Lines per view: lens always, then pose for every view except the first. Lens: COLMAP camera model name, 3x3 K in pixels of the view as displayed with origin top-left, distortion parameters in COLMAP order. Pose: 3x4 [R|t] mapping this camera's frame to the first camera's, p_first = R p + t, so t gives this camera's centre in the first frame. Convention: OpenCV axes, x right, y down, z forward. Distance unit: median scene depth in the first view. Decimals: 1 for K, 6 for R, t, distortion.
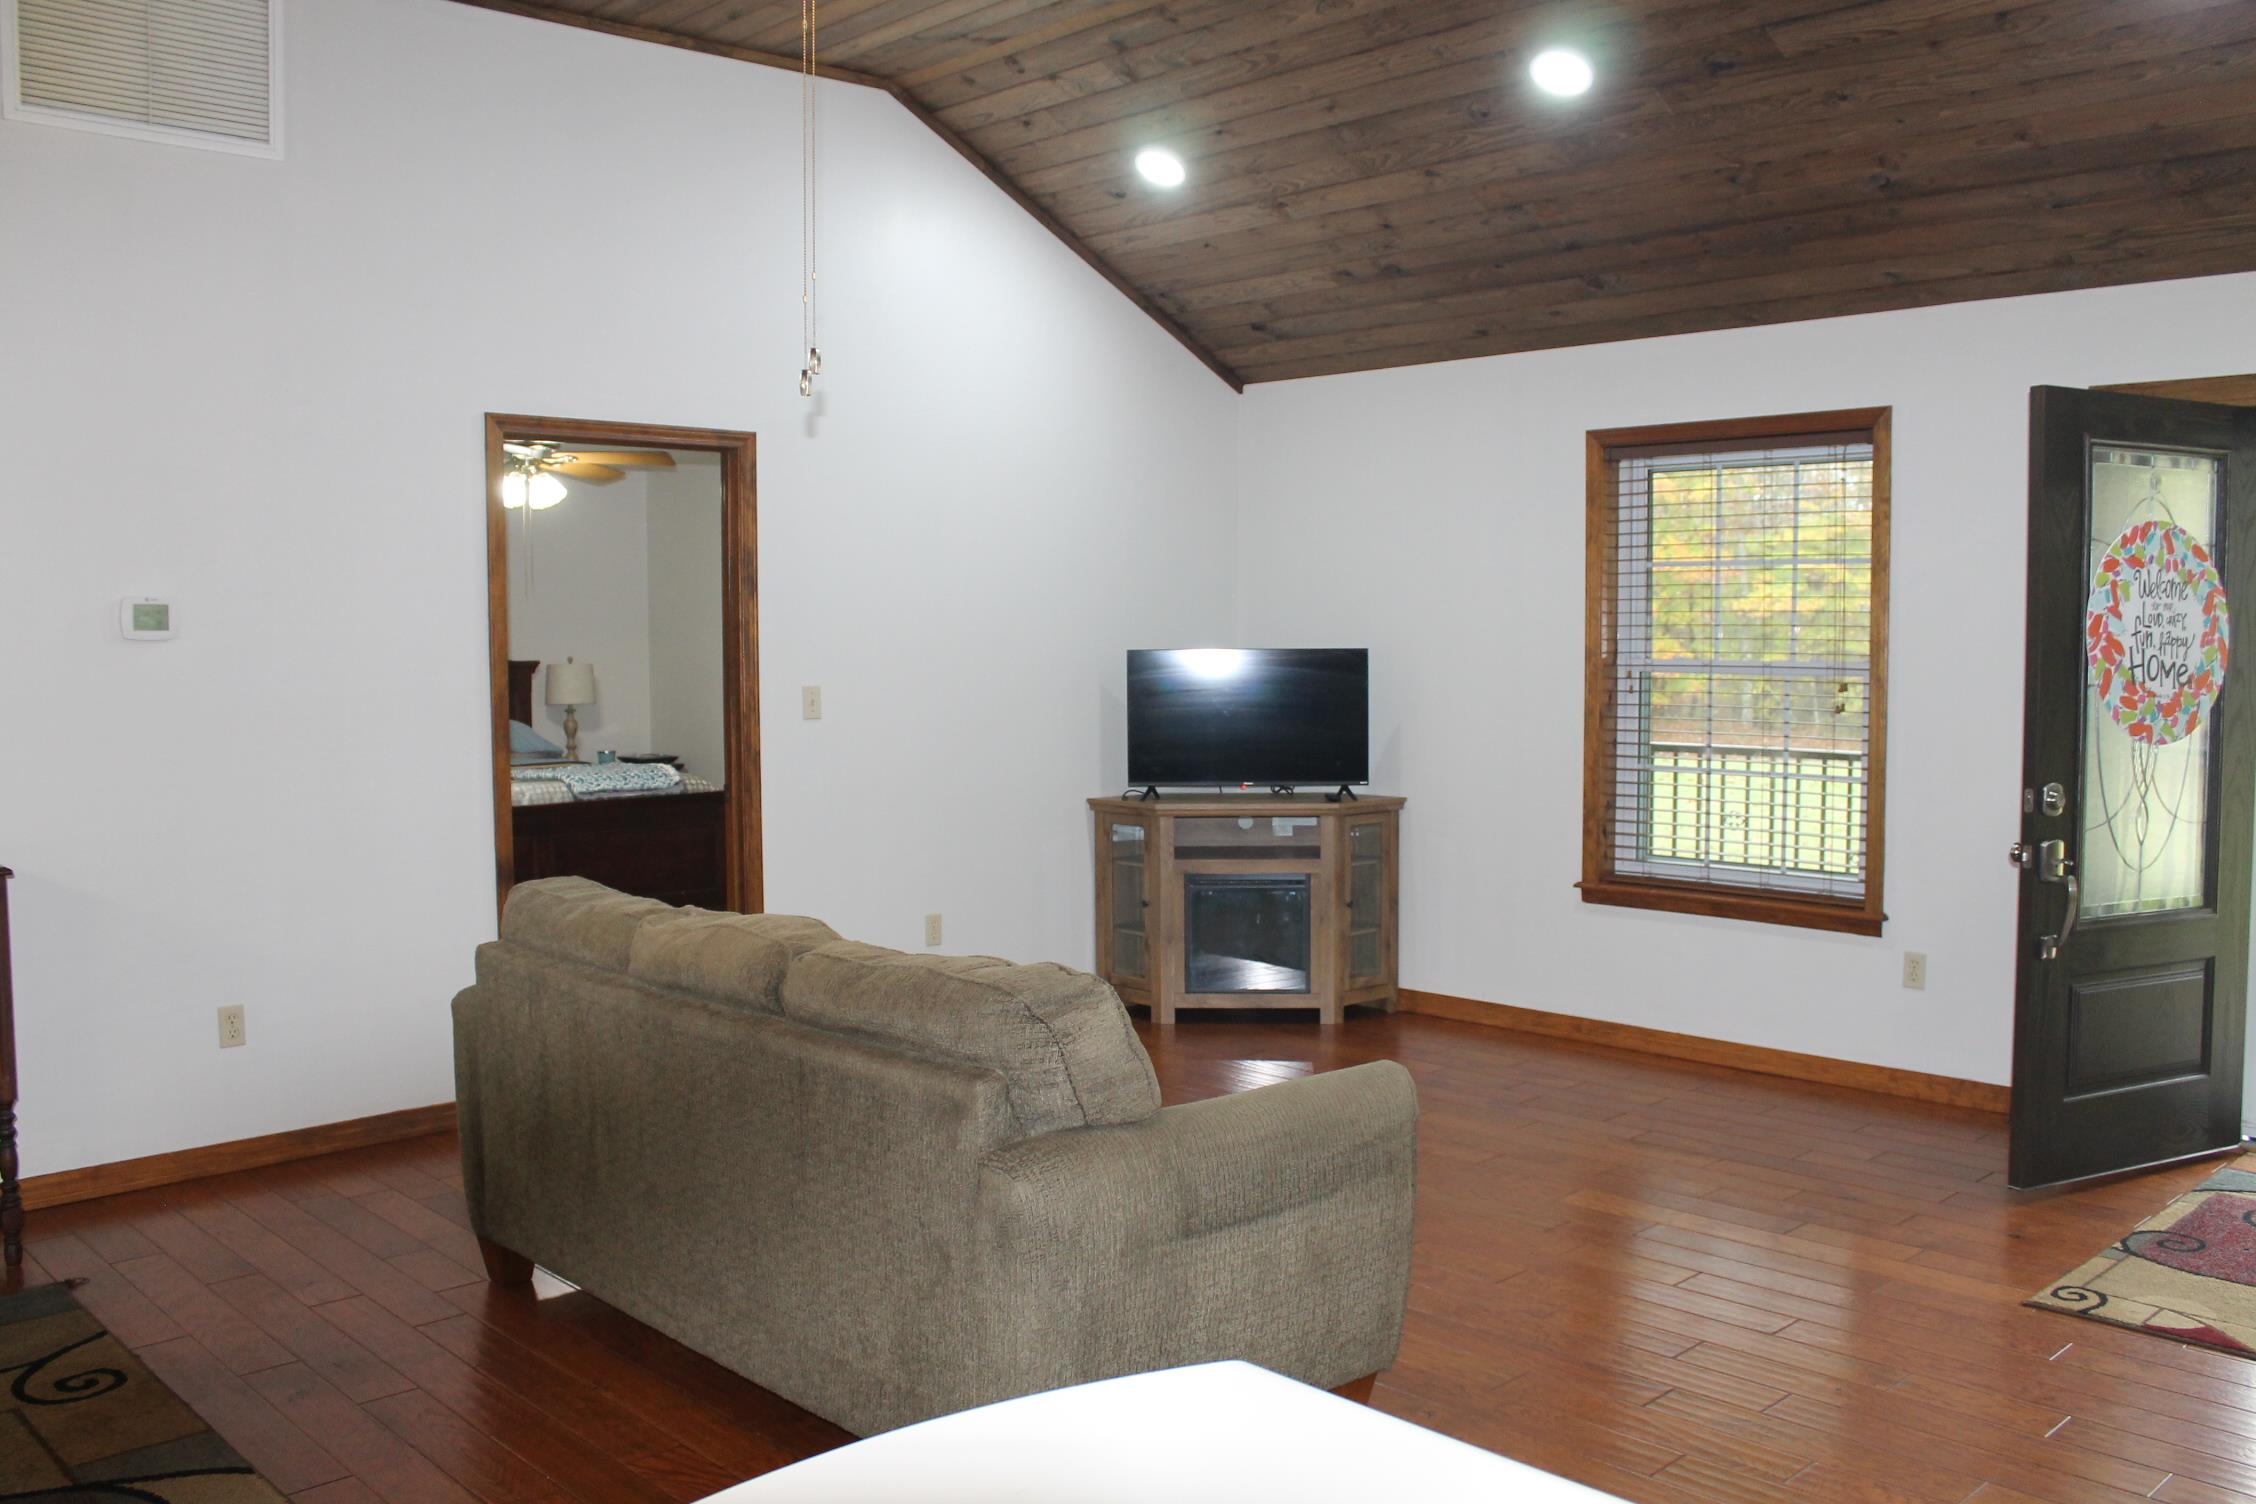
lens RADIAL K [[1947.8, 0, 1129.2], [0, 1947.8, 755.7], [0, 0, 1]] dist [-0.154392, 0.146487]
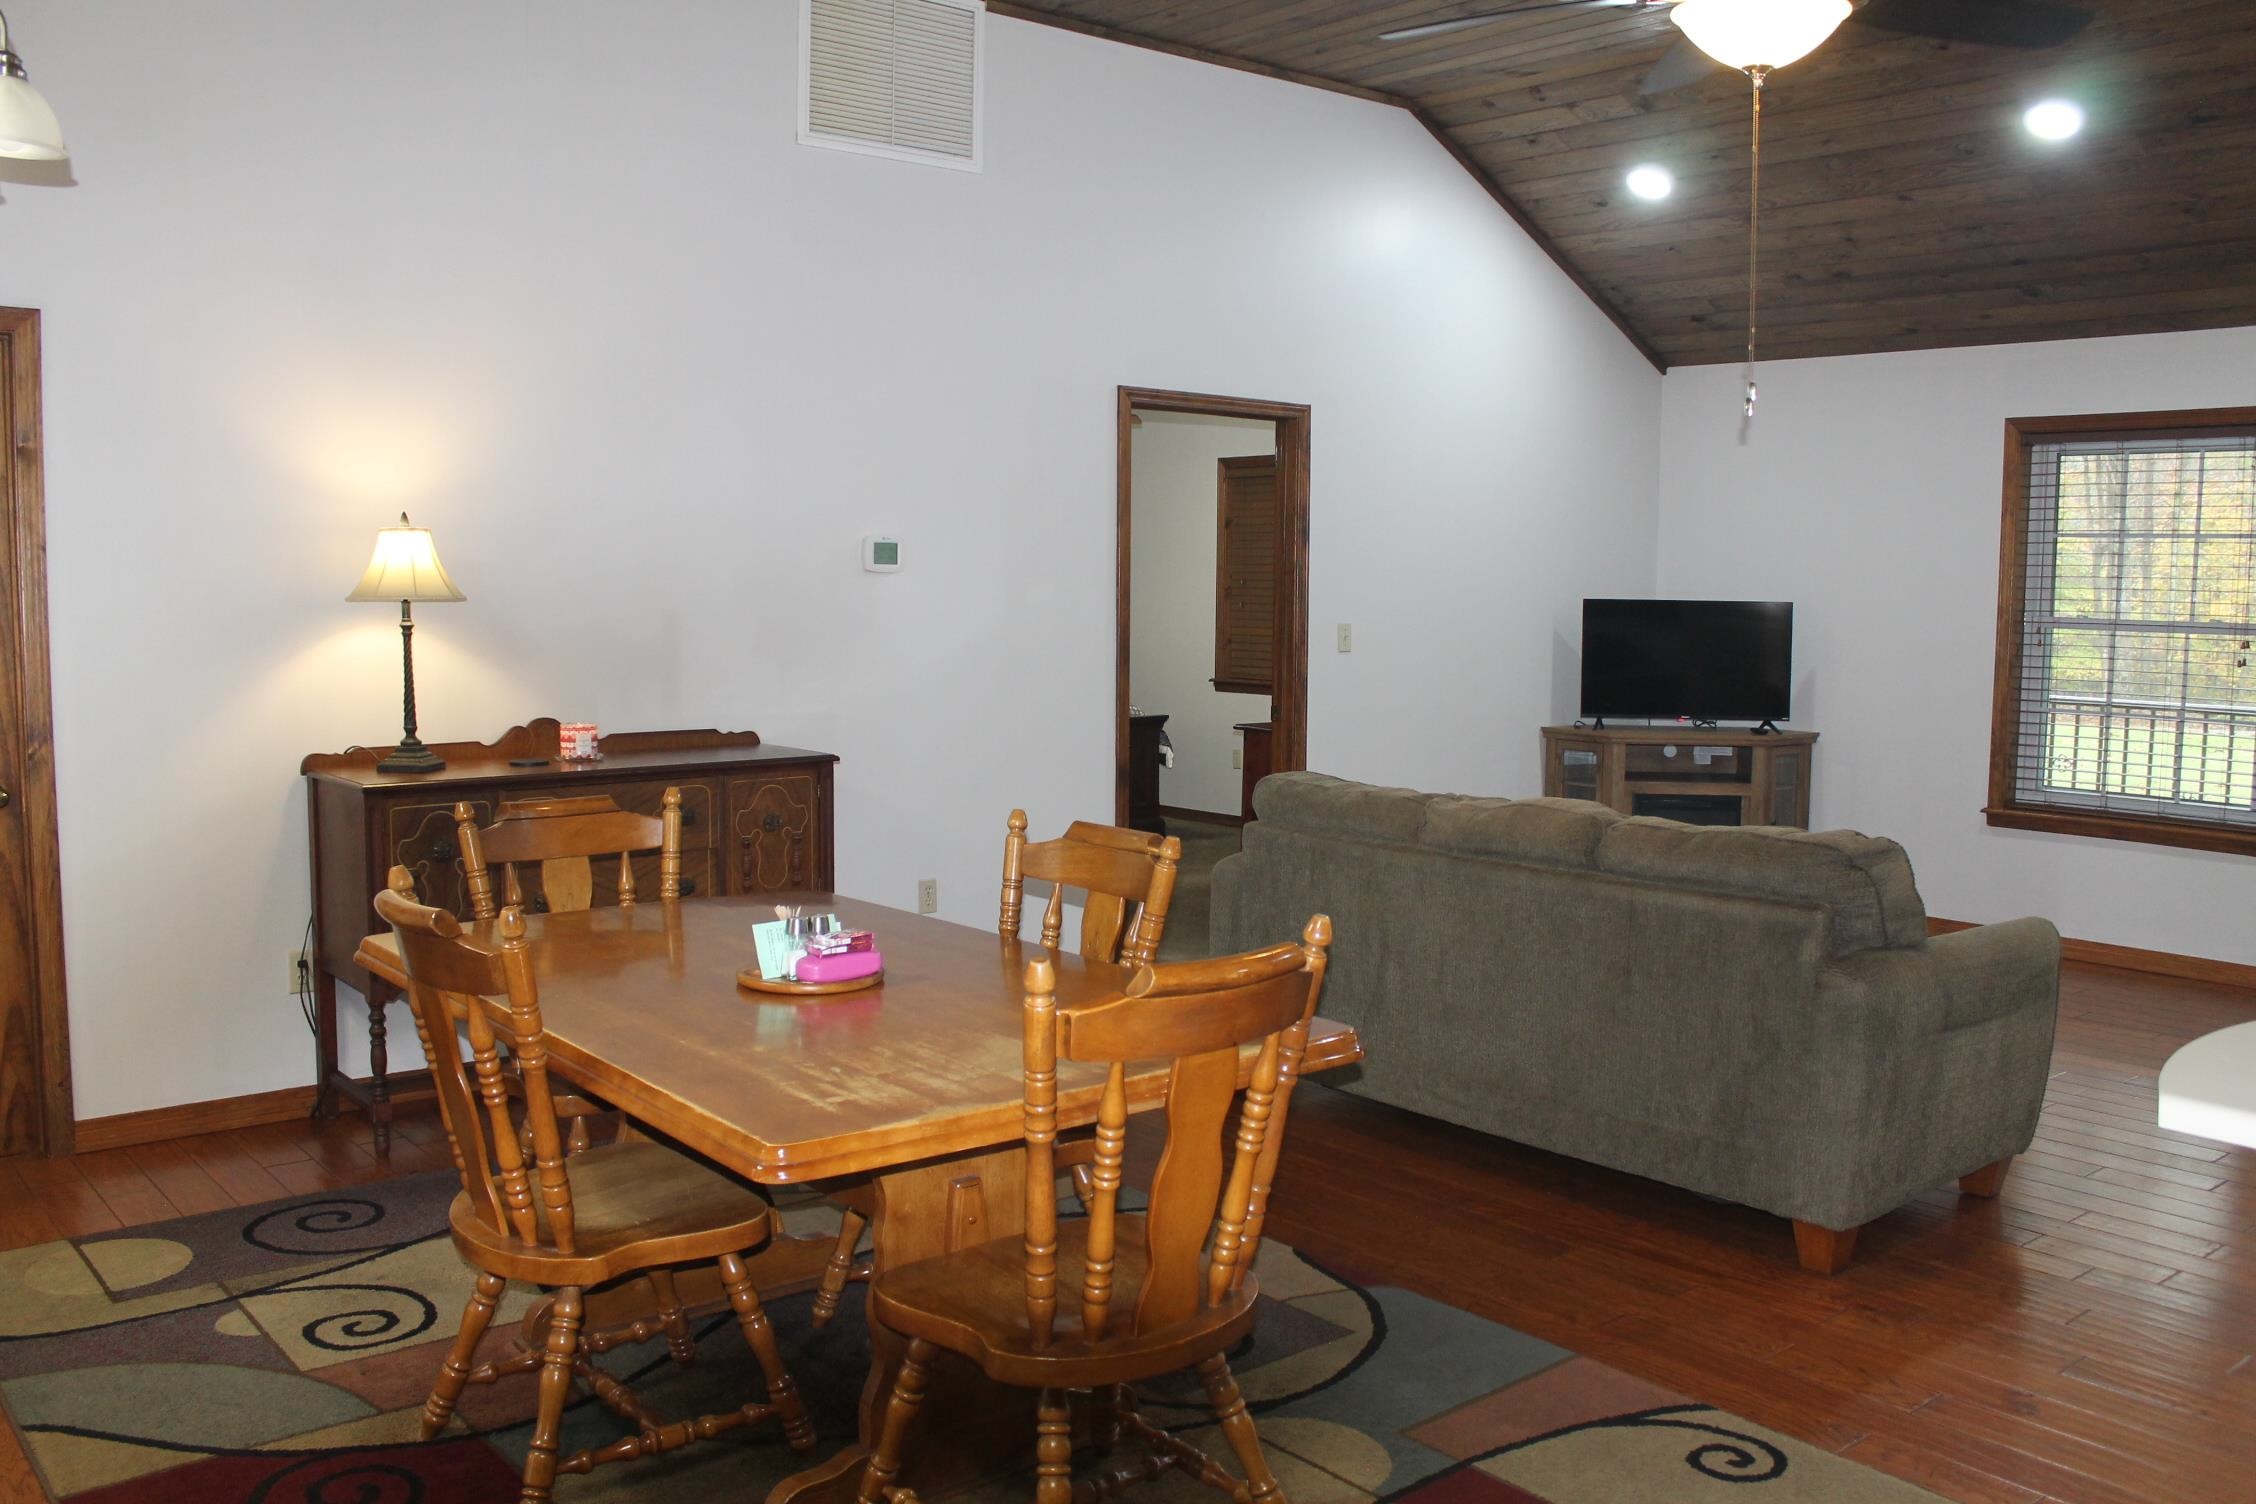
lens RADIAL K [[1947.8, 0, 1125.1], [0, 1947.8, 754.0], [0, 0, 1]] dist [-0.154392, 0.146487]
pose [[0.997808, 0.023586, -0.061826, -0.222838], [-0.021889, 0.999369, 0.027979, 0.012814], [0.062447, -0.026565, 0.997695, -0.177878]]
